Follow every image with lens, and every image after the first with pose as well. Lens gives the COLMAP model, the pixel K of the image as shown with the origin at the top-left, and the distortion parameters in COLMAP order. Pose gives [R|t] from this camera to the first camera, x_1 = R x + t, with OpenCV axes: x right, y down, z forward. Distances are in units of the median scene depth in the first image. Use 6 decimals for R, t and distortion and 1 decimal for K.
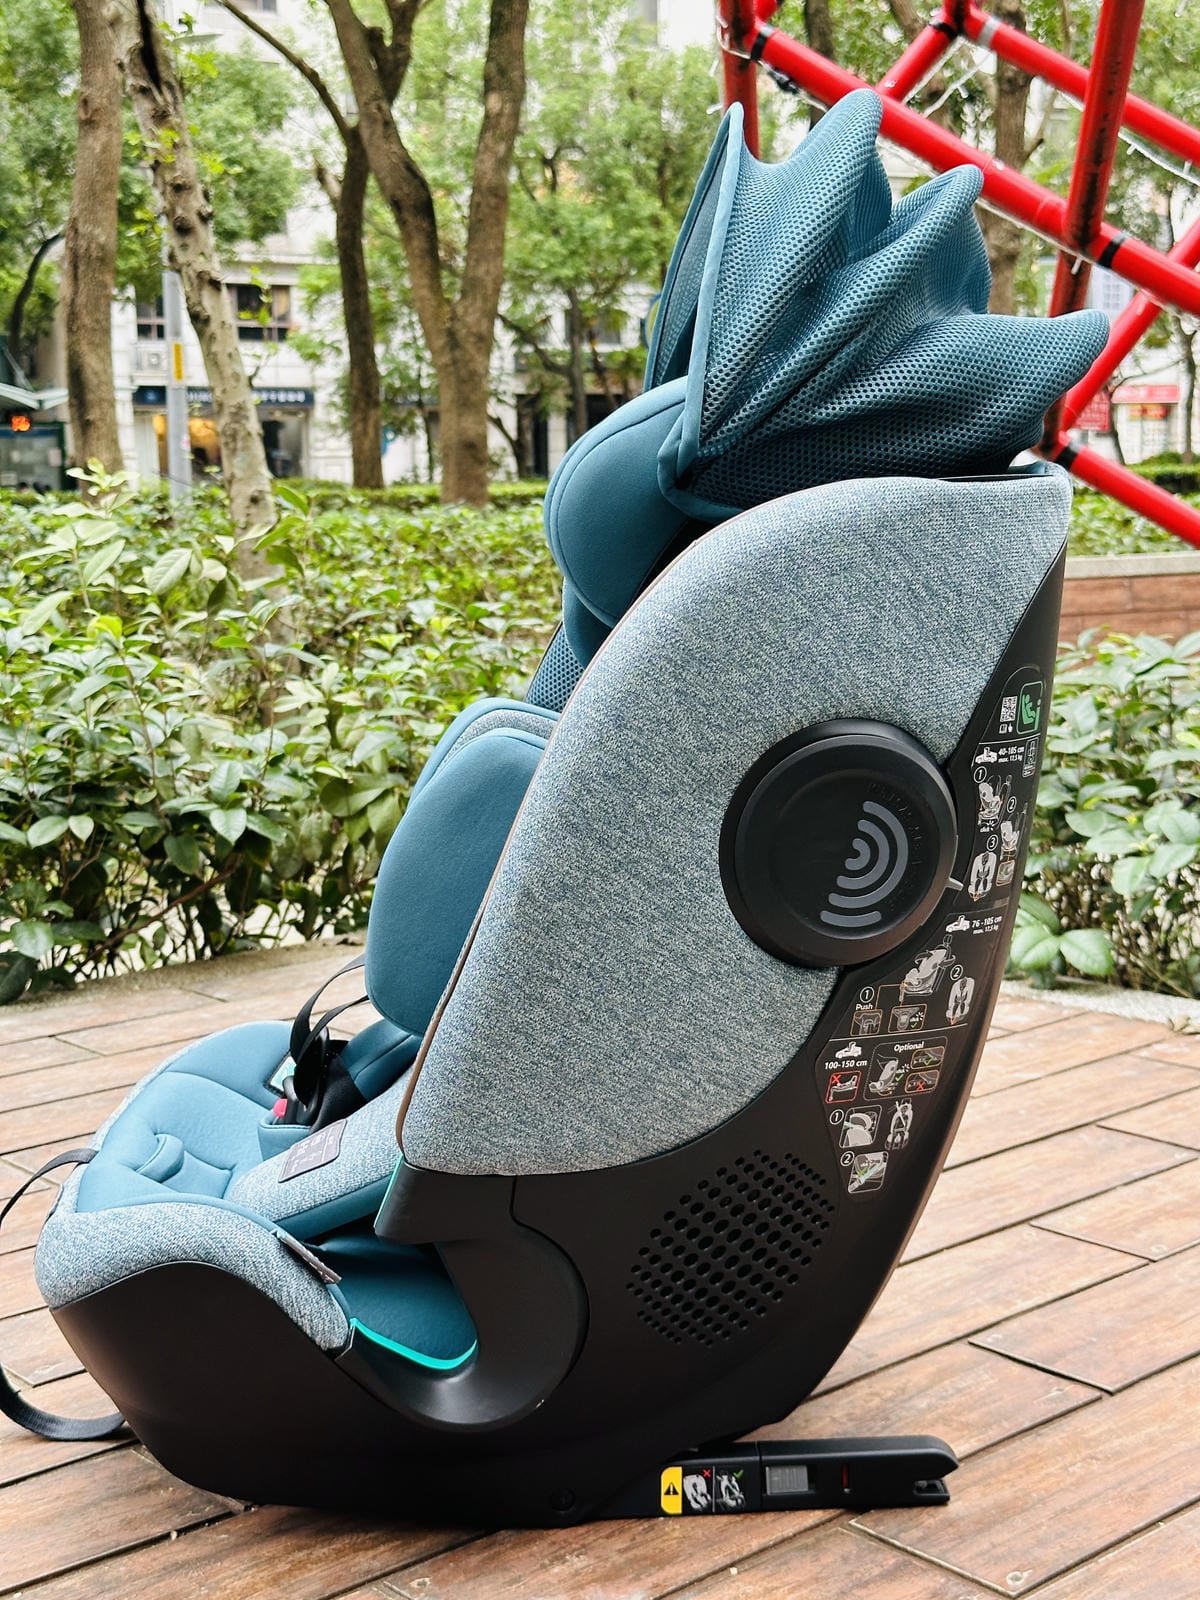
lens RADIAL K [[2269.2, 0, 600.0], [0, 2269.2, 800.0], [0, 0, 1]] dist [0.230884, -0.662805]
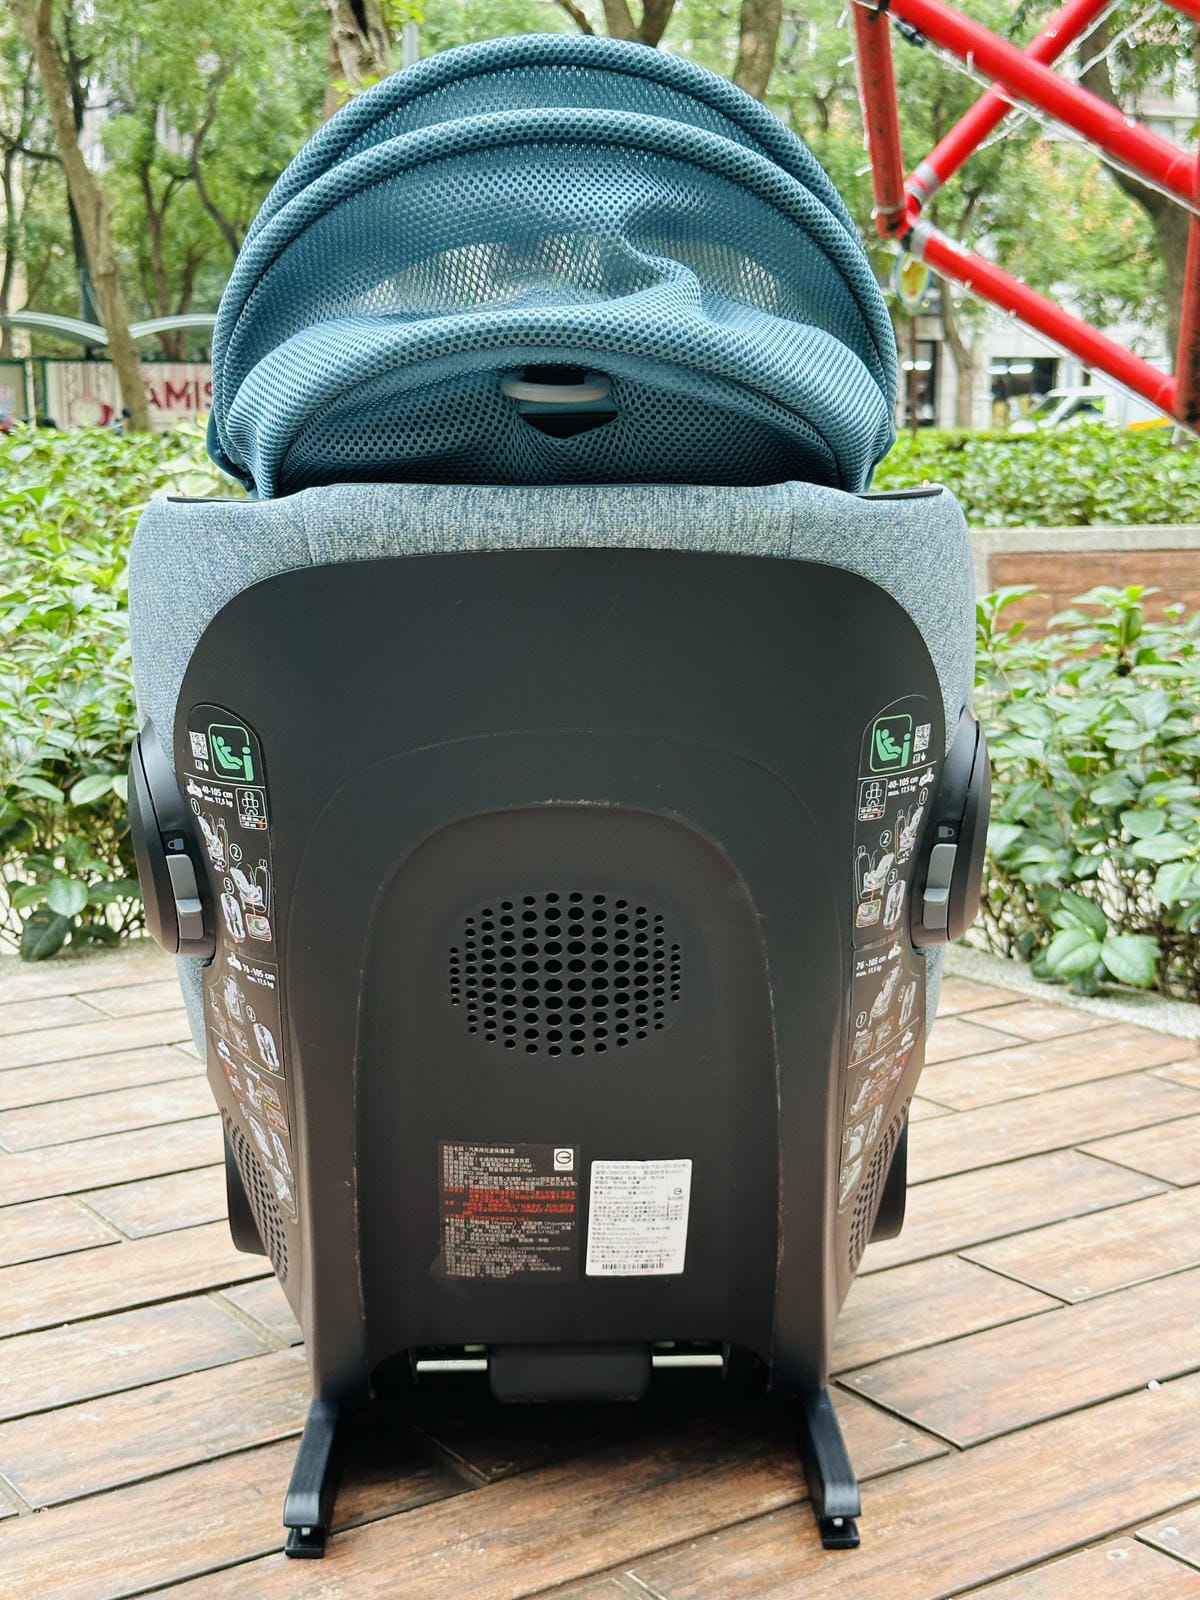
lens RADIAL K [[2269.2, 0, 600.0], [0, 2269.2, 800.0], [0, 0, 1]] dist [0.230884, -0.662805]
pose [[0.992204, 0.038834, -0.118423, 0.104620], [-0.035917, 0.998999, 0.026668, -0.017604], [0.119340, -0.022206, 0.992605, 0.027700]]
